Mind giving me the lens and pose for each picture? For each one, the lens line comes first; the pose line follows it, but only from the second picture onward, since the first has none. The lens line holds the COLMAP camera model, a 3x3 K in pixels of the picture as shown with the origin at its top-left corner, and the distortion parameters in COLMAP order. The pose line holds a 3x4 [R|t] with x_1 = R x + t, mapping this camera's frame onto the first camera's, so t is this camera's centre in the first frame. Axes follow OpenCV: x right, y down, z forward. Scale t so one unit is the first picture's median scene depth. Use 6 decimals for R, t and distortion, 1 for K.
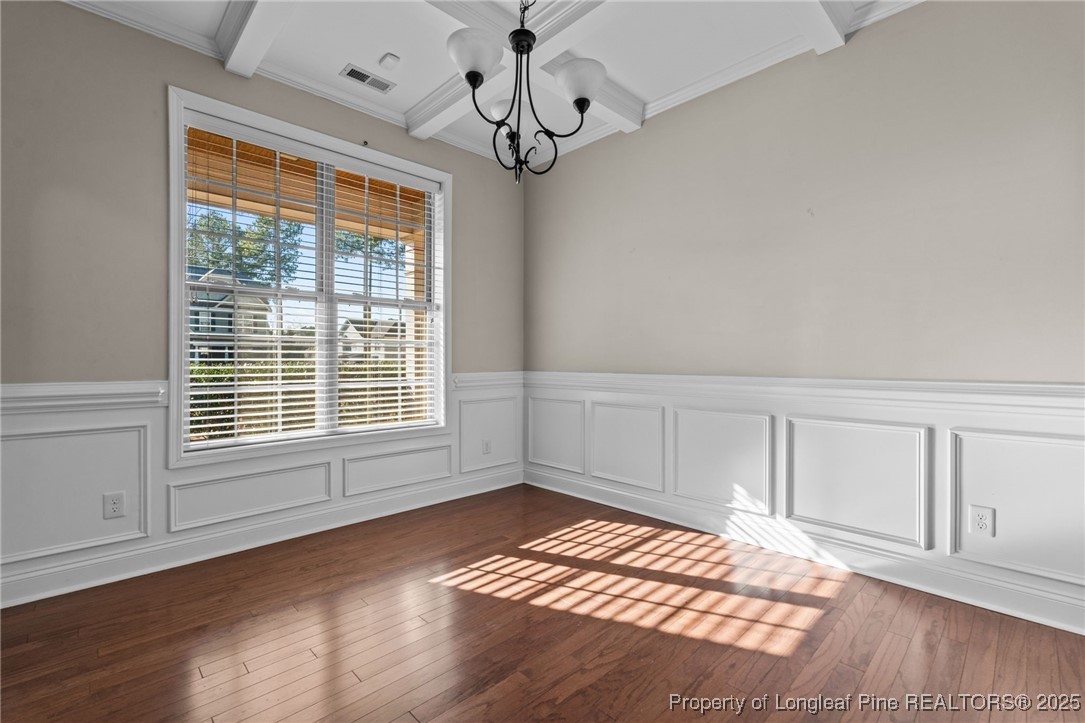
lens RADIAL K [[472.9, 0, 538.2], [0, 472.9, 358.9], [0, 0, 1]] dist [-0.012188, -0.000231]
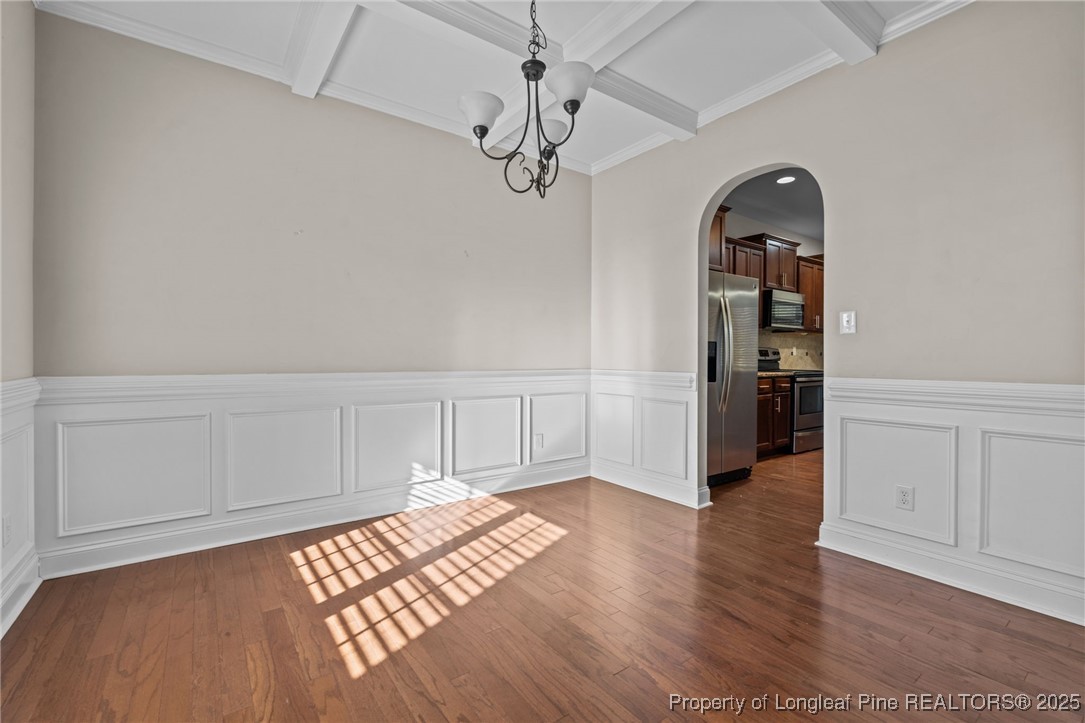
lens RADIAL K [[472.9, 0, 538.2], [0, 472.9, 358.9], [0, 0, 1]] dist [-0.012188, -0.000231]
pose [[0.140709, 0.001428, 0.990050, -0.840660], [-0.003835, 0.999992, -0.000898, 0.005209], [-0.990044, -0.003671, 0.140713, 0.616341]]
